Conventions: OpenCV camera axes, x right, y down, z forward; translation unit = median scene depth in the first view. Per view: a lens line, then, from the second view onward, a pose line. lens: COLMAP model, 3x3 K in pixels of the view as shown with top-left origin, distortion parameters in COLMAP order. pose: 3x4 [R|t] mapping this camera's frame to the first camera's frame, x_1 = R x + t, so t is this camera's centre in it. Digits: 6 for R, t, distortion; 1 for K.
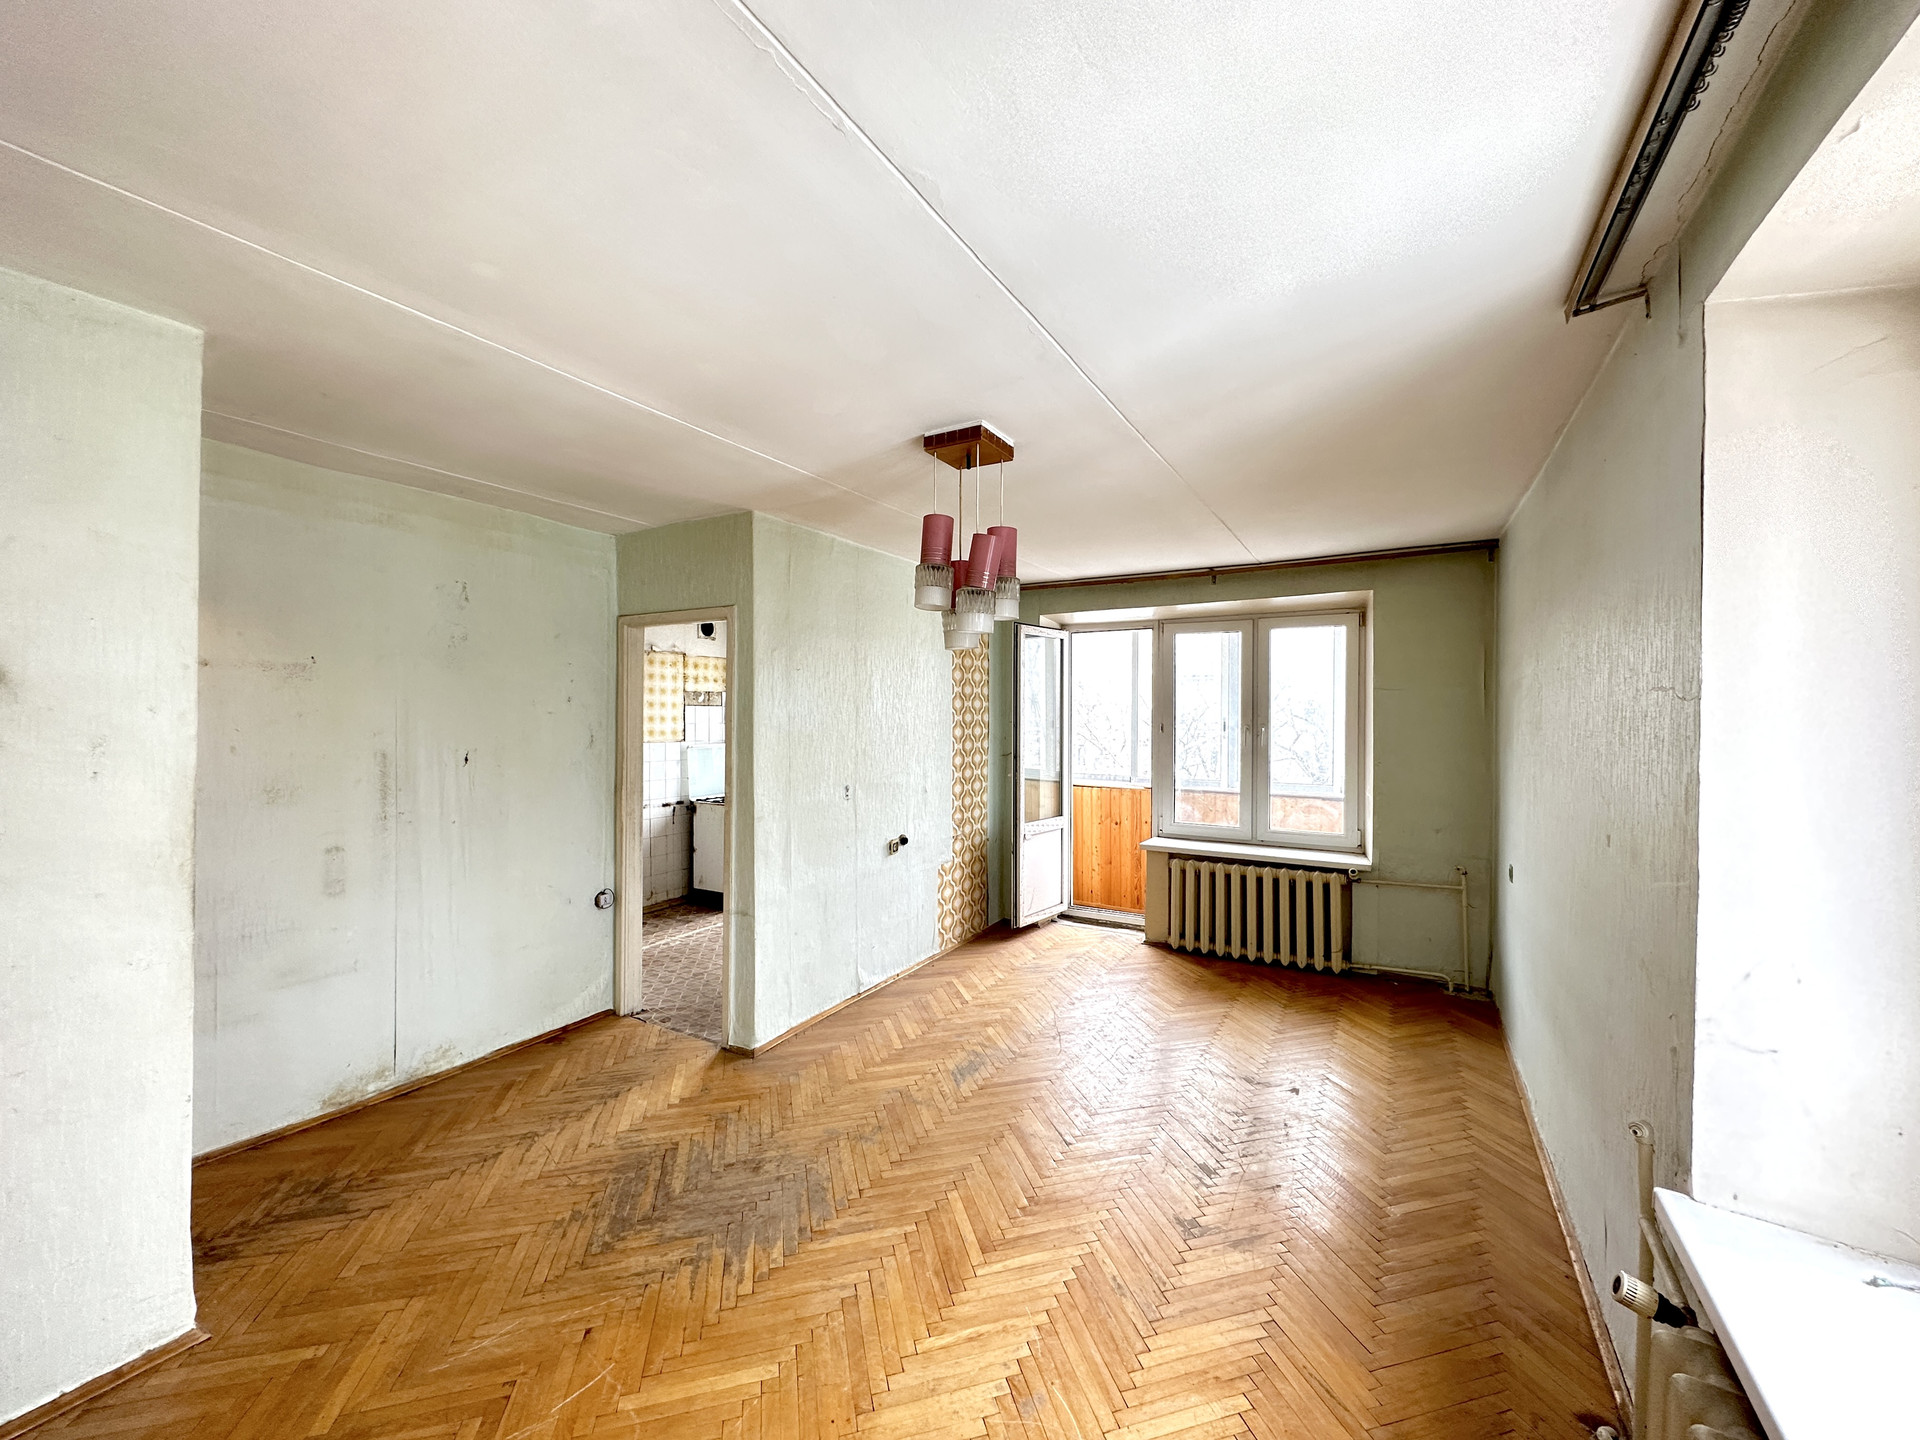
lens RADIAL K [[765.5, 0, 960.0], [0, 765.5, 720.0], [0, 0, 1]] dist [-0.000521, 0.000274]
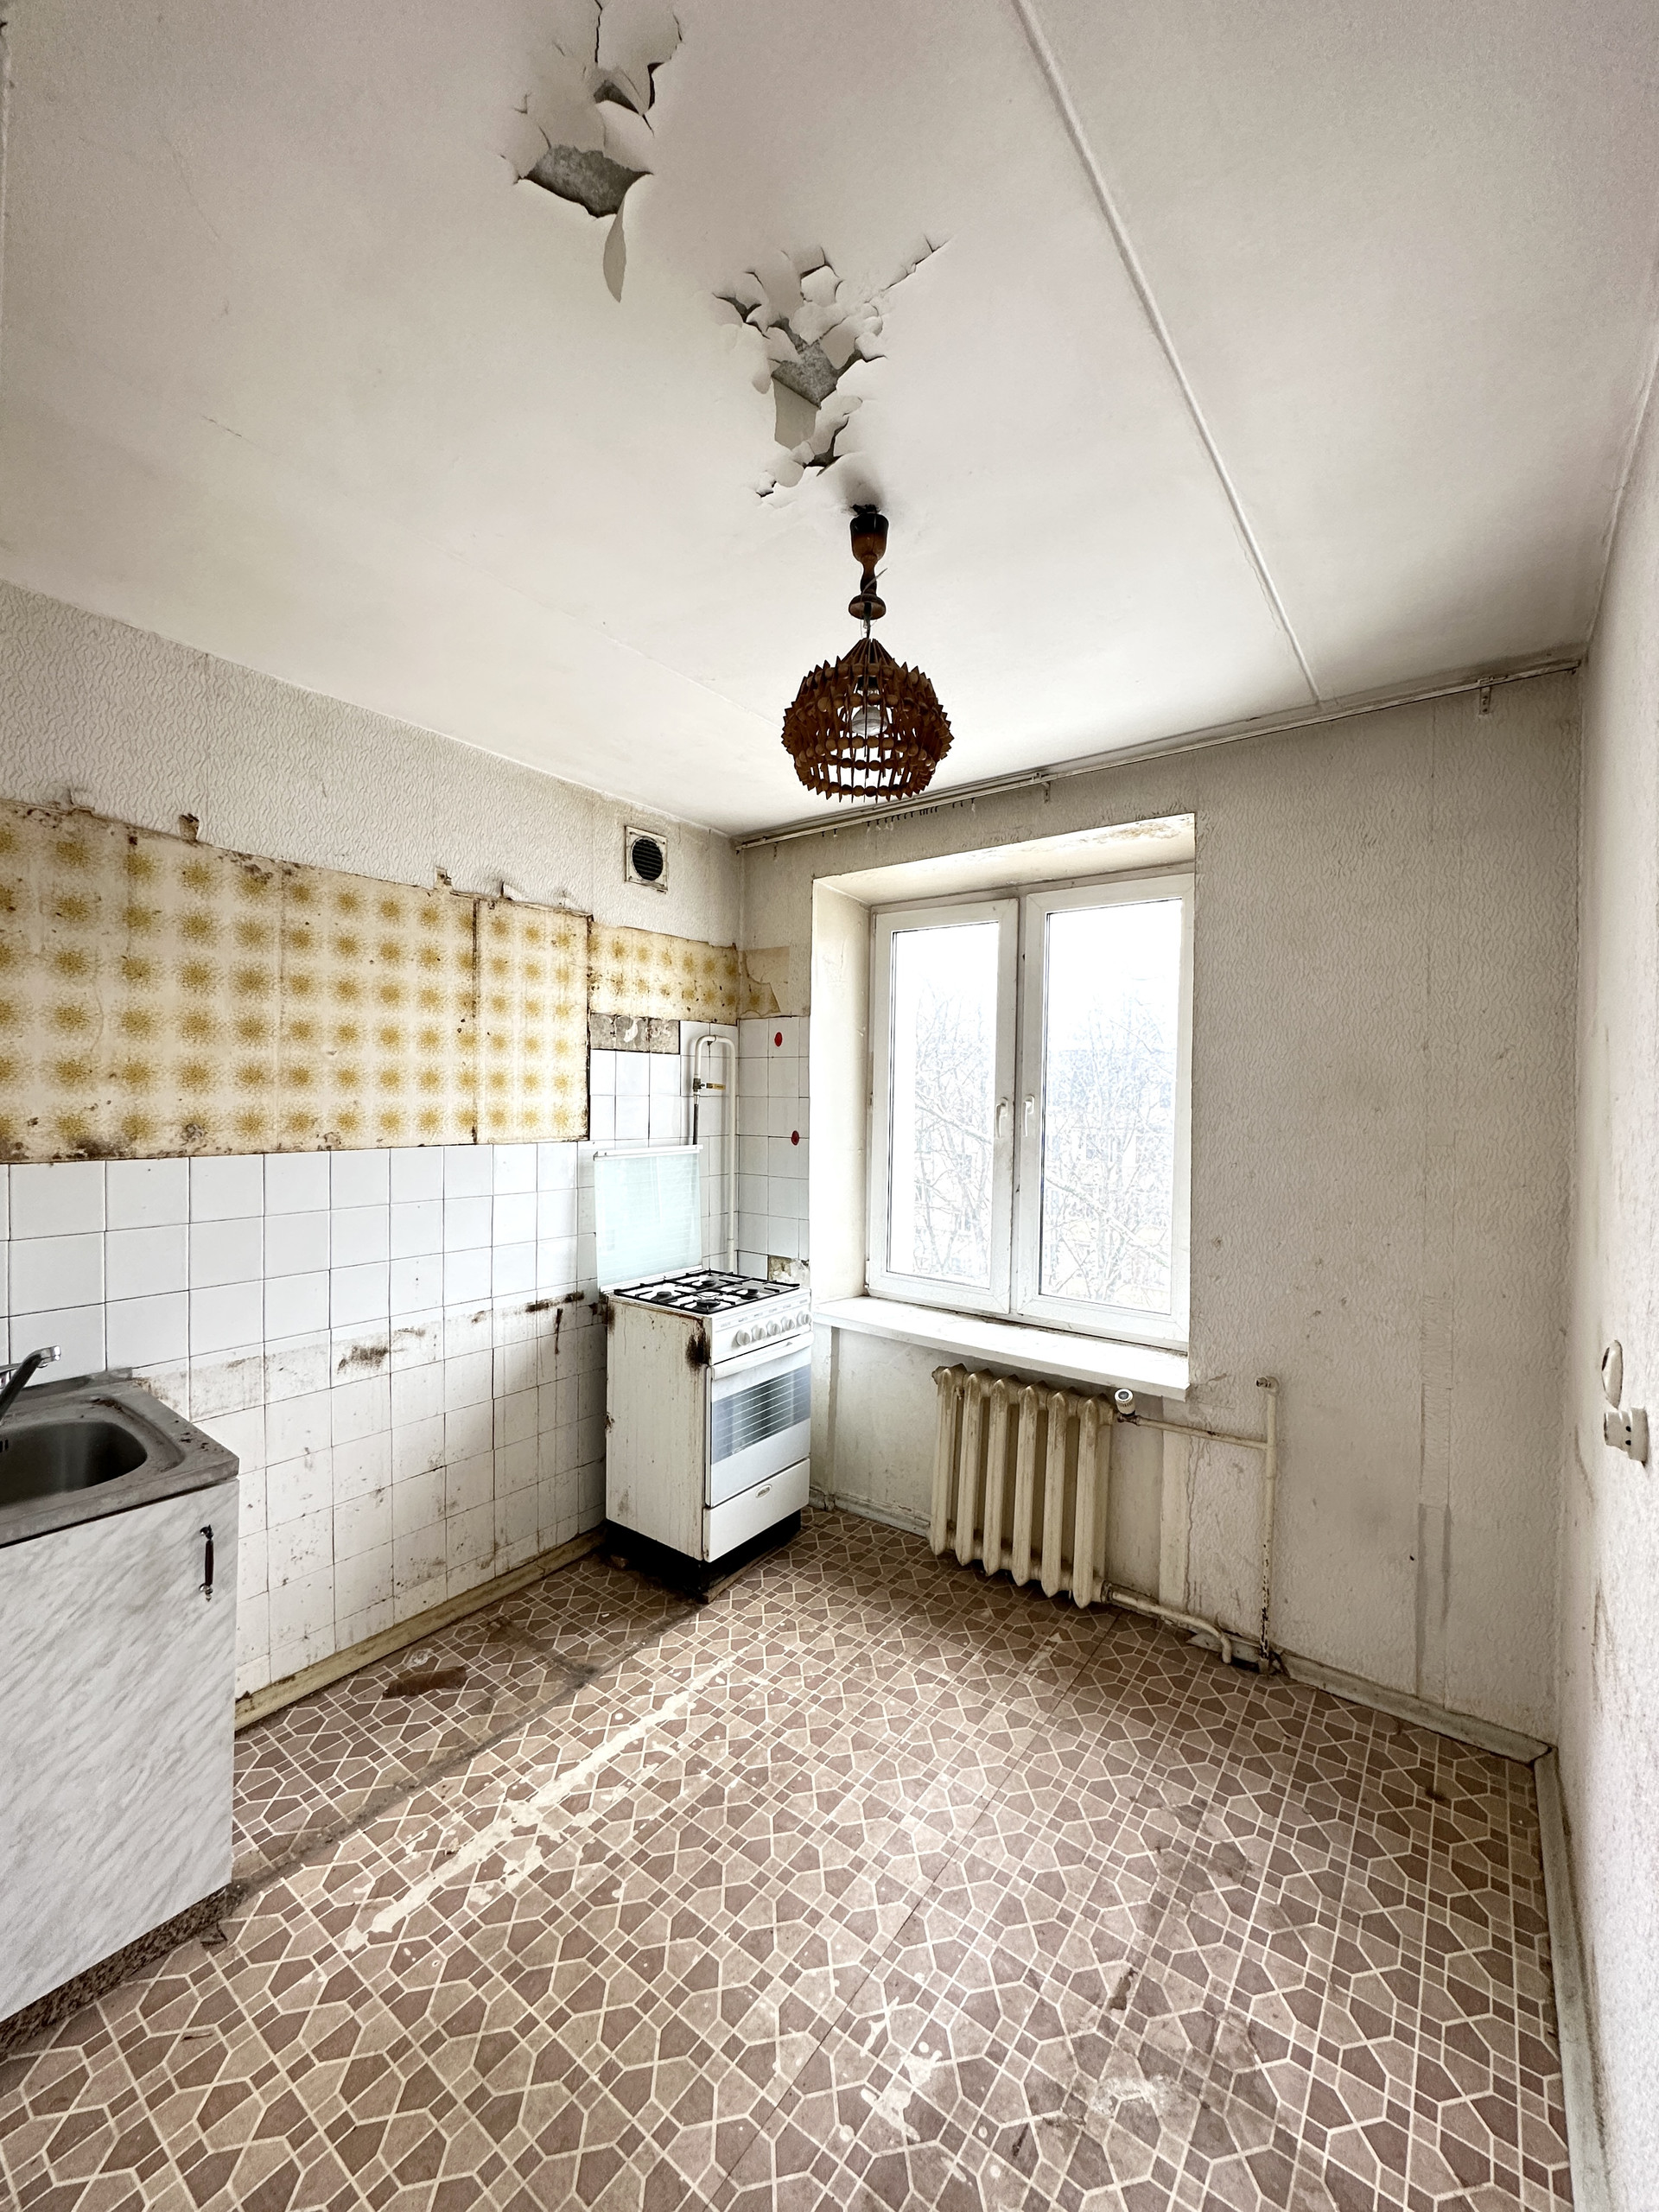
lens RADIAL K [[881.9, 0, 831.2], [0, 881.9, 1110.0], [0, 0, 1]] dist [-0.000521, 0.000274]
pose [[0.993357, 0.014166, -0.114197, -0.187209], [-0.013161, 0.999868, 0.009556, 0.006695], [0.114317, -0.007989, 0.993412, 0.573810]]
